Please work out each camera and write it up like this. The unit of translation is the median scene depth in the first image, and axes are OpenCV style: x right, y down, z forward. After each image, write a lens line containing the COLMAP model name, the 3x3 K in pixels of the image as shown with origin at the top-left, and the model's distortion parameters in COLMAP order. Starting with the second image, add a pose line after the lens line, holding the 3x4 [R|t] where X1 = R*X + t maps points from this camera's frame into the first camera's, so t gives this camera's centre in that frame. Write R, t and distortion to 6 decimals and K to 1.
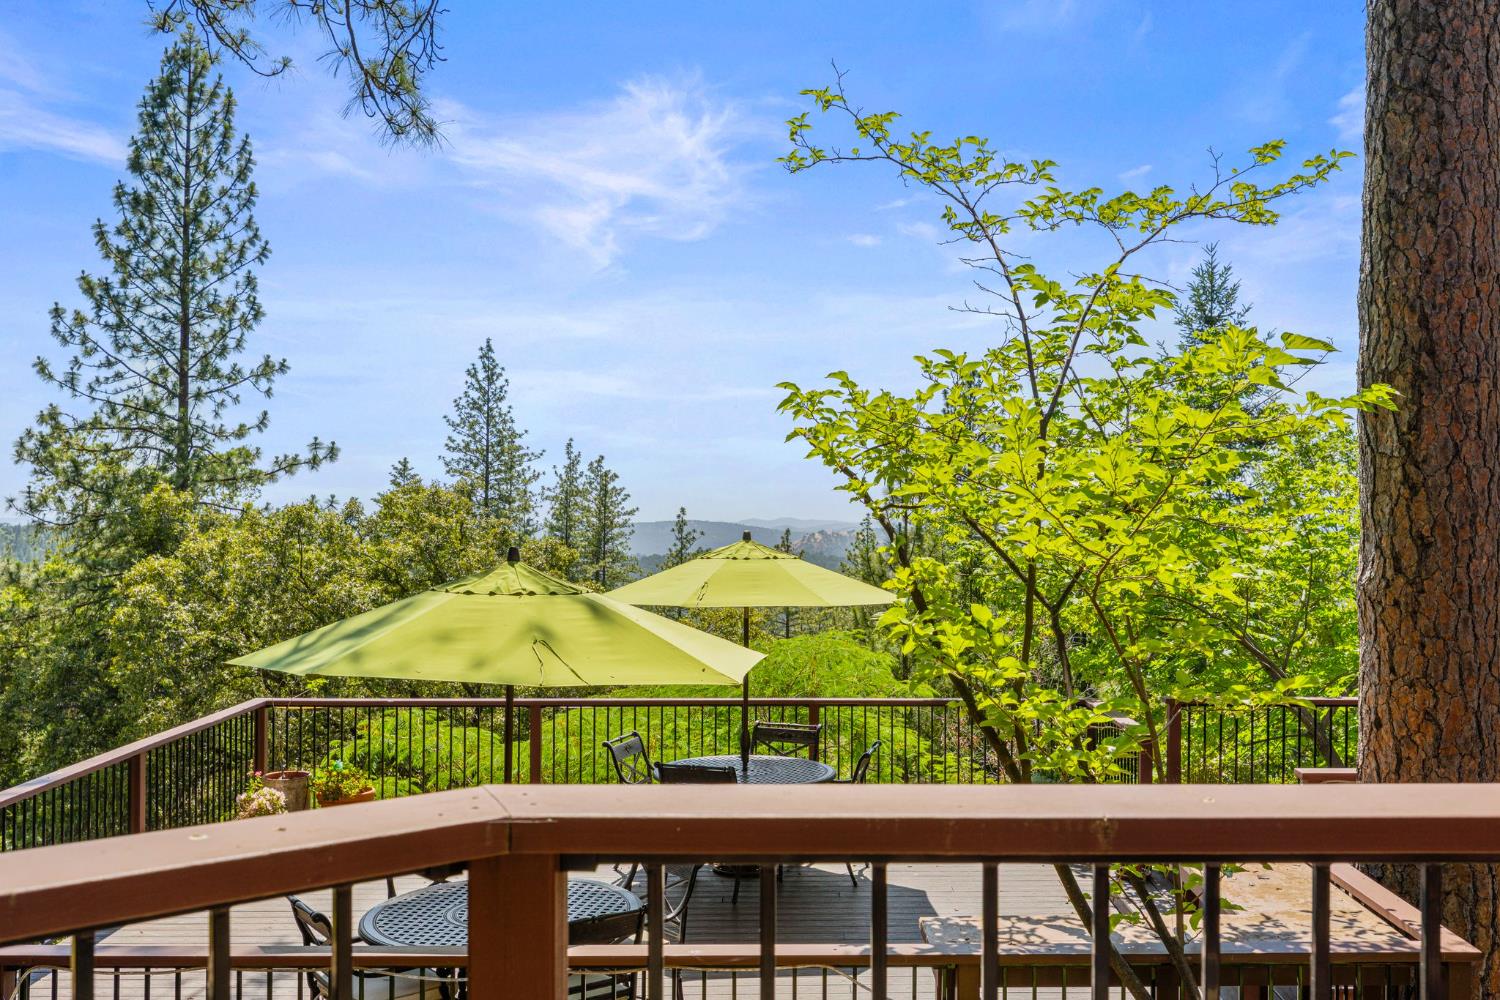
lens RADIAL K [[1477.4, 0, 750.0], [0, 1477.4, 500.0], [0, 0, 1]] dist [0.003062, -0.000398]
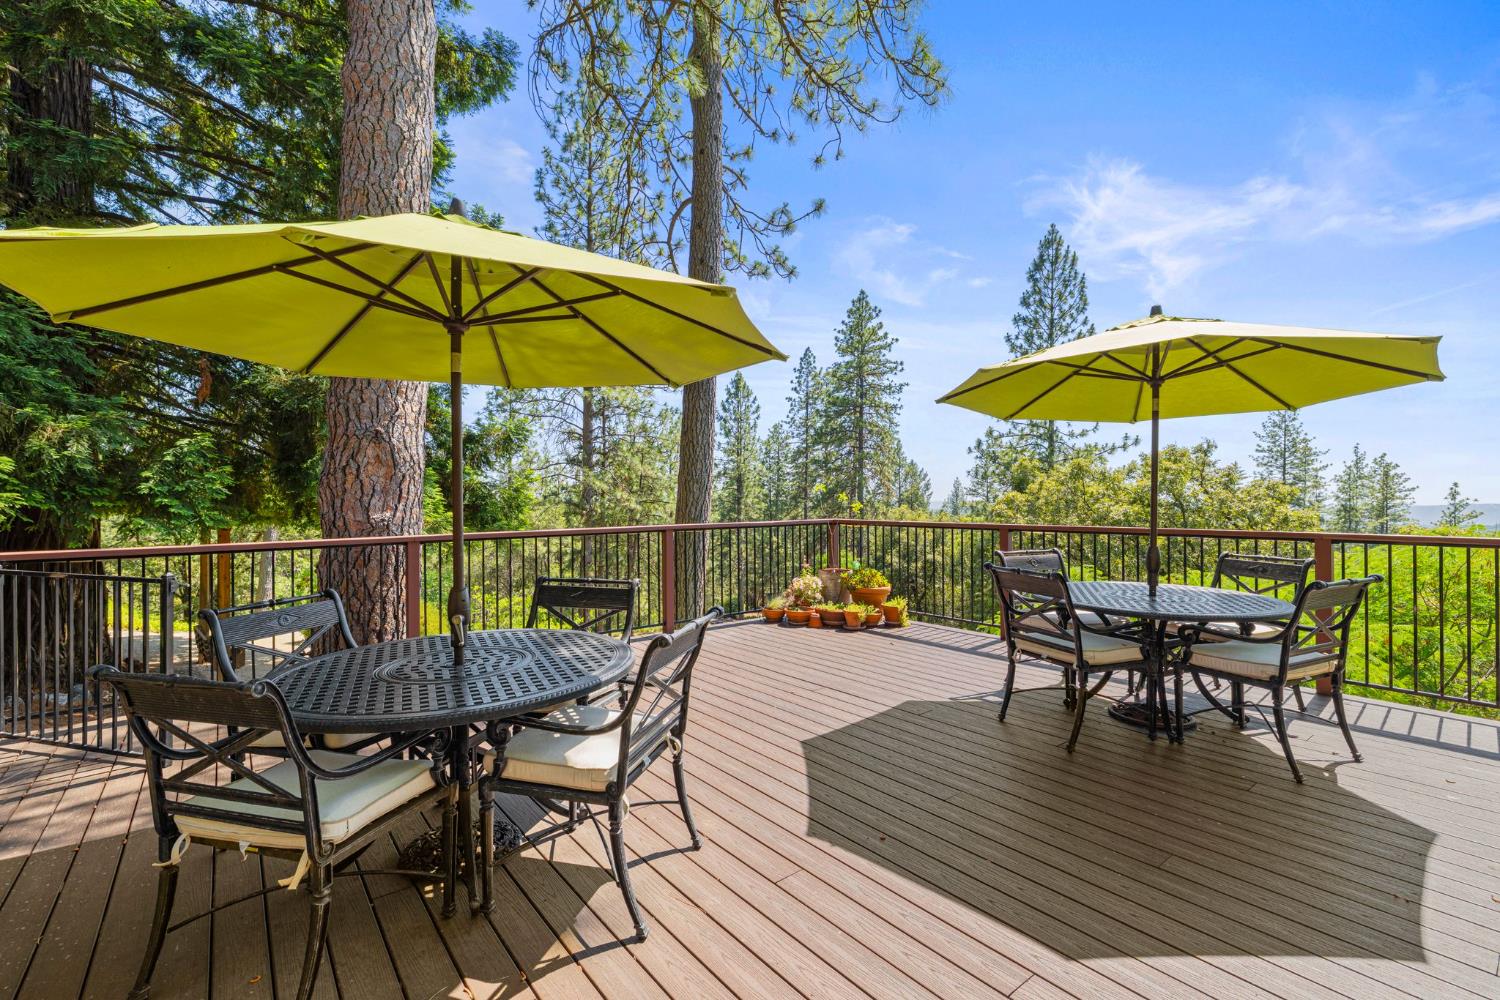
lens RADIAL K [[648.4, 0, 784.0], [0, 648.4, 504.1], [0, 0, 1]] dist [0.000634, -0.000161]
pose [[0.641708, -0.004396, -0.766936, 0.045174], [0.010414, 0.999941, 0.002982, 0.038067], [0.766878, -0.009900, 0.641716, 0.176571]]
